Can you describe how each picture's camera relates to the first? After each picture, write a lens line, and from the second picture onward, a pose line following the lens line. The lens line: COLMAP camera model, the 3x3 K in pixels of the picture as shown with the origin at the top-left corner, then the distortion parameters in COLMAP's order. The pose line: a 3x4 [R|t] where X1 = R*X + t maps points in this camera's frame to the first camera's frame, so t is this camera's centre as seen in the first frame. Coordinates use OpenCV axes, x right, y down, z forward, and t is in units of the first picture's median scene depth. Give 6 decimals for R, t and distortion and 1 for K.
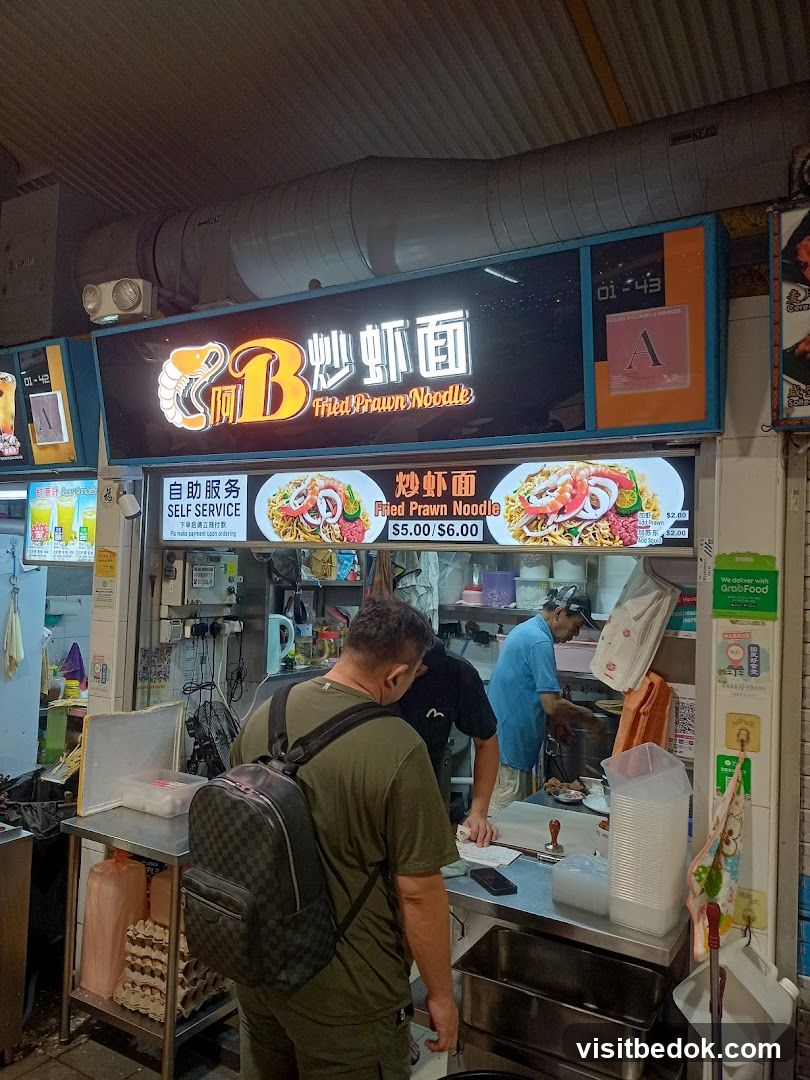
lens RADIAL K [[806.2, 0, 409.0], [0, 806.2, 547.0], [0, 0, 1]] dist [0.051604, -0.048828]
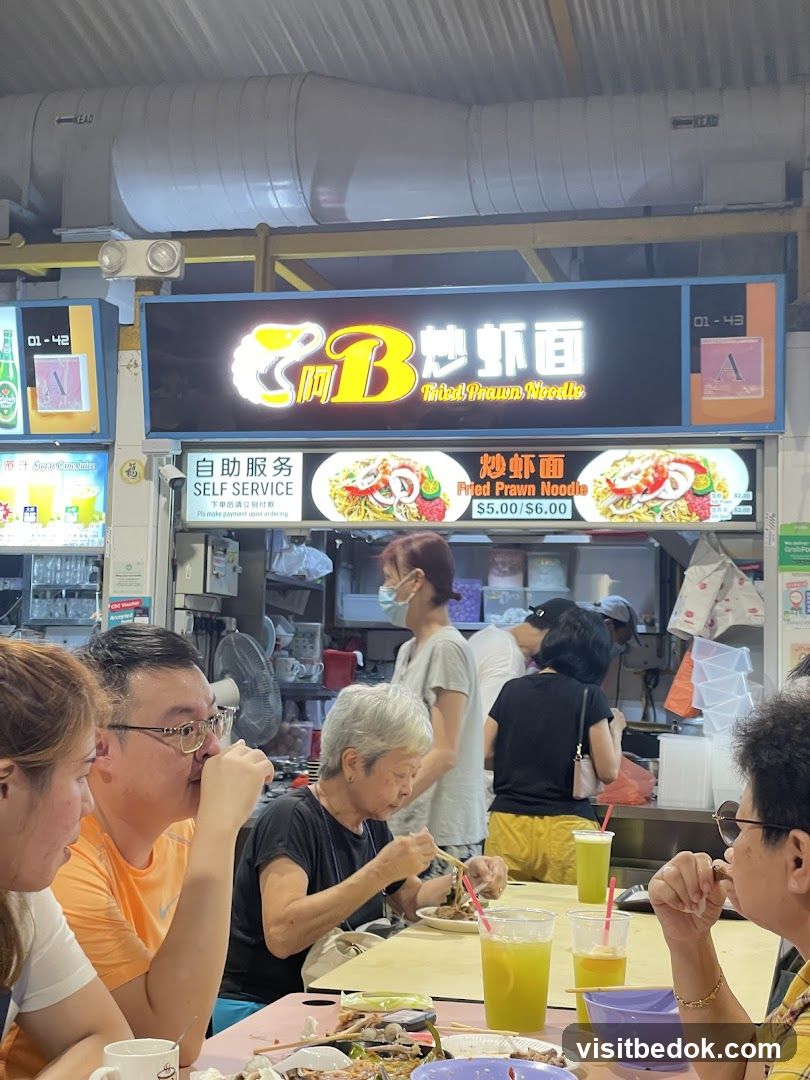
lens RADIAL K [[1593.6, 0, 442.0], [0, 1593.6, 534.2], [0, 0, 1]] dist [0.082878, 0.000000]
pose [[0.953948, 0.015467, 0.299573, -0.730731], [-0.000742, 0.998789, -0.049203, 0.121899], [-0.299971, 0.046715, 0.952804, -1.034319]]
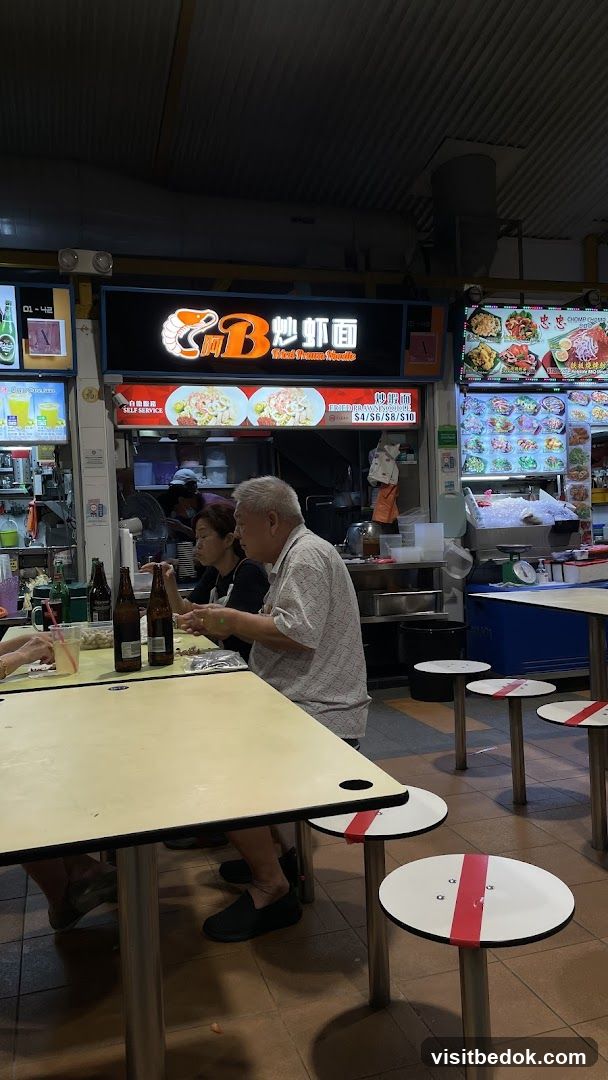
lens RADIAL K [[810.6, 0, 299.4], [0, 810.6, 548.9], [0, 0, 1]] dist [0.057435, -0.016517]
pose [[0.668347, -0.082349, 0.739278, -1.603146], [0.038436, 0.996349, 0.076236, 0.157574], [-0.742856, -0.022537, 0.669071, -0.405065]]
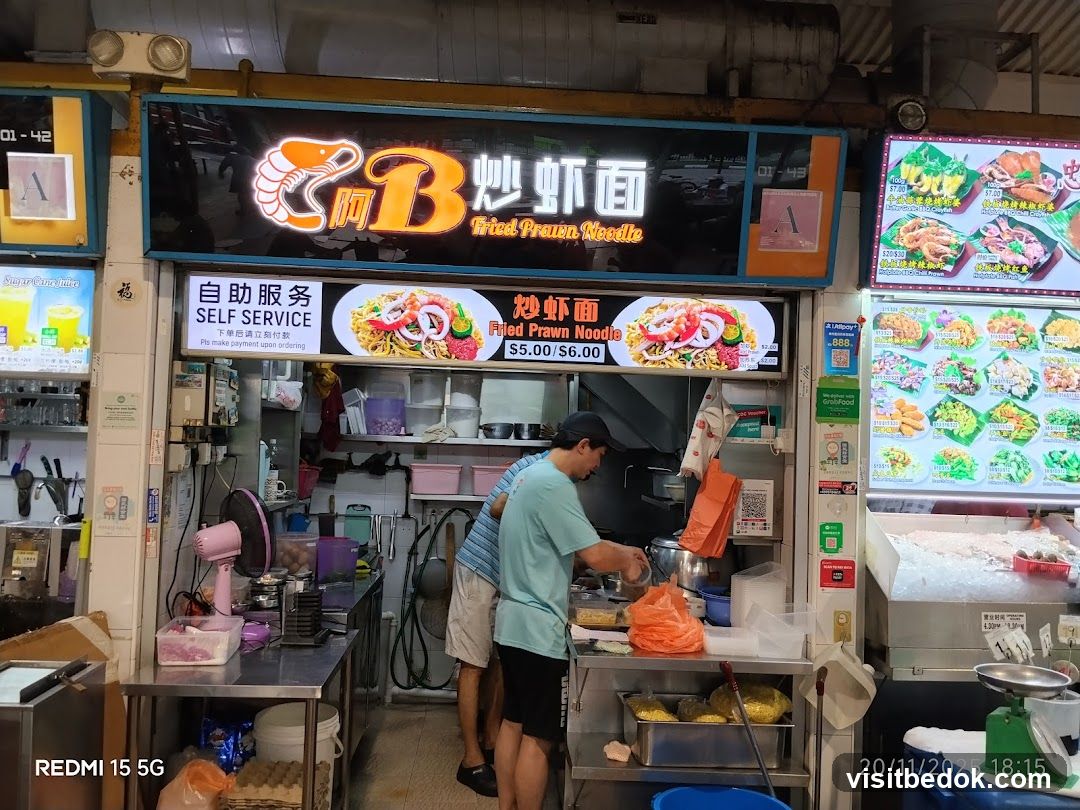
lens RADIAL K [[924.7, 0, 537.9], [0, 924.7, 399.8], [0, 0, 1]] dist [0.067197, -0.094261]
pose [[0.826346, 0.015517, 0.562949, -0.706568], [-0.022601, 0.999729, 0.005619, 0.039374], [-0.562709, -0.017367, 0.826473, -0.019441]]
